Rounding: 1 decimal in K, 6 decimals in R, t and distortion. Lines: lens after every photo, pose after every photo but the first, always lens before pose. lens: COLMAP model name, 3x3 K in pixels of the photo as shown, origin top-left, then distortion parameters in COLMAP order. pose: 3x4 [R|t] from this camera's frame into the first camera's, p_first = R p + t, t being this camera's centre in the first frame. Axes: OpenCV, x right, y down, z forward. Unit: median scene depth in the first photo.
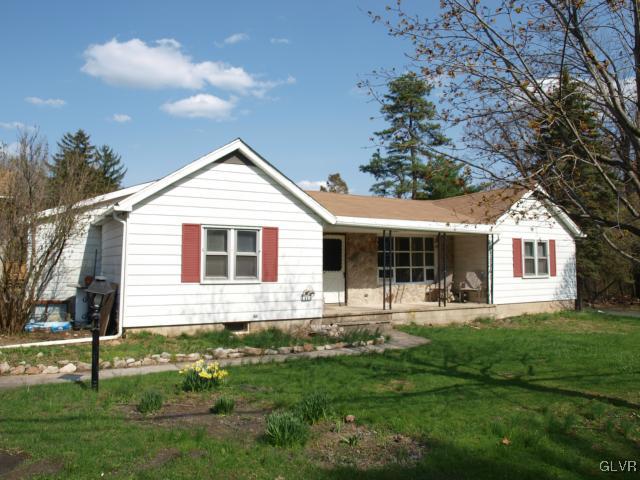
lens RADIAL K [[503.9, 0, 319.4], [0, 503.9, 221.6], [0, 0, 1]] dist [-0.109445, 0.065771]
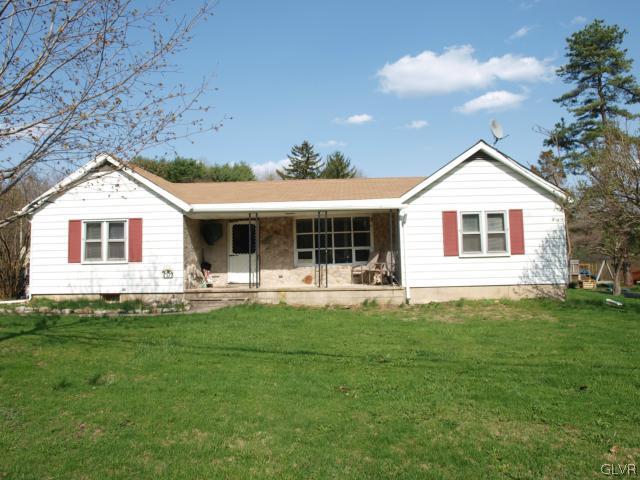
lens RADIAL K [[503.9, 0, 319.4], [0, 503.9, 221.6], [0, 0, 1]] dist [-0.109445, 0.065771]
pose [[0.843523, -0.062342, -0.533463, 0.890697], [0.069171, 0.997579, -0.007206, 0.056937], [0.532621, -0.030822, 0.845793, 0.198493]]
